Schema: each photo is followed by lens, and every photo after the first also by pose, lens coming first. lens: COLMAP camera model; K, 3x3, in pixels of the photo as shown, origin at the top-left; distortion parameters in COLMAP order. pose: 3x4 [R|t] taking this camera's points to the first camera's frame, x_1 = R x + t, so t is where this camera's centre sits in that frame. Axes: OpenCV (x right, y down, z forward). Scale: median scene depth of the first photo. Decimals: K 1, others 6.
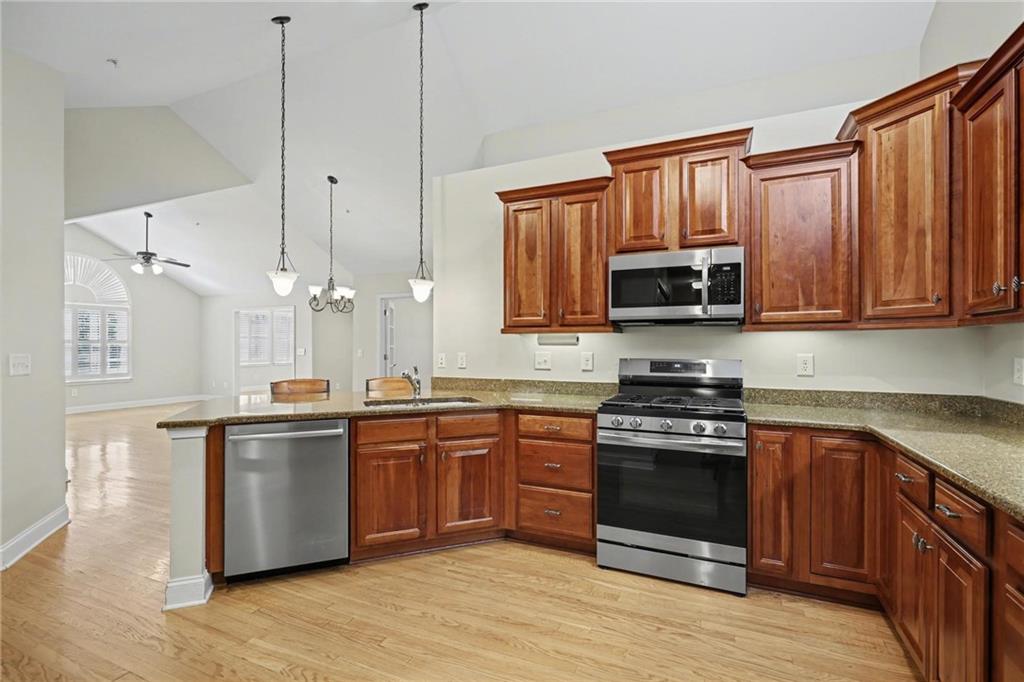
lens RADIAL K [[467.4, 0, 505.4], [0, 467.4, 341.4], [0, 0, 1]] dist [0.000439, 0.000538]
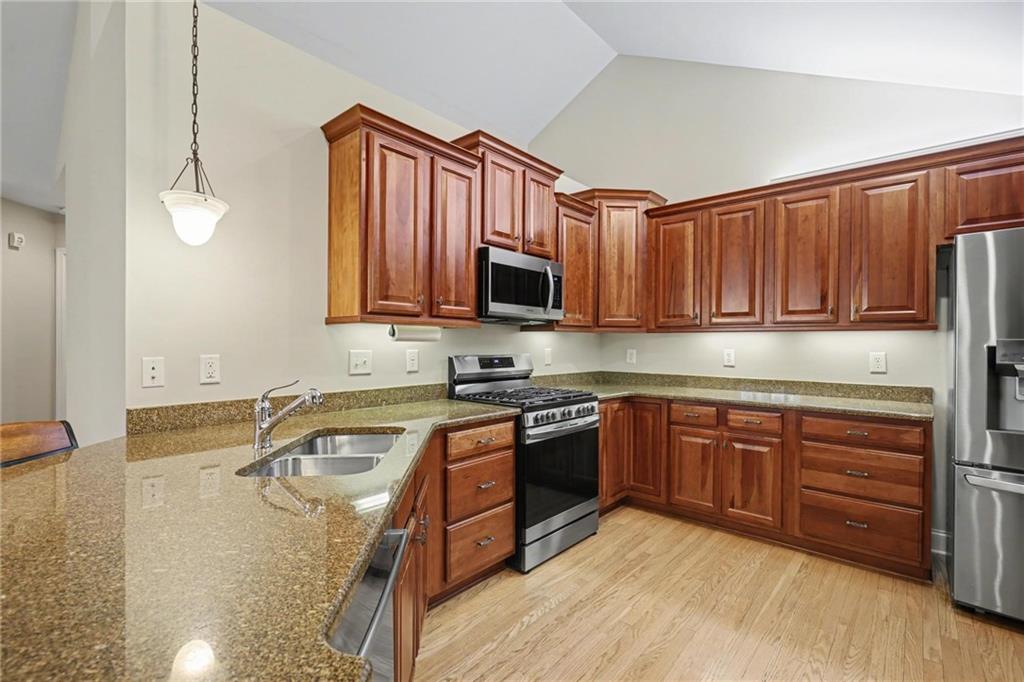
lens RADIAL K [[467.4, 0, 510.7], [0, 467.4, 345.0], [0, 0, 1]] dist [0.000439, 0.000538]
pose [[0.277965, 0.002365, 0.960588, -0.727110], [-0.007854, 0.999969, -0.000189, 0.016894], [-0.960559, -0.007492, 0.277975, 0.770424]]
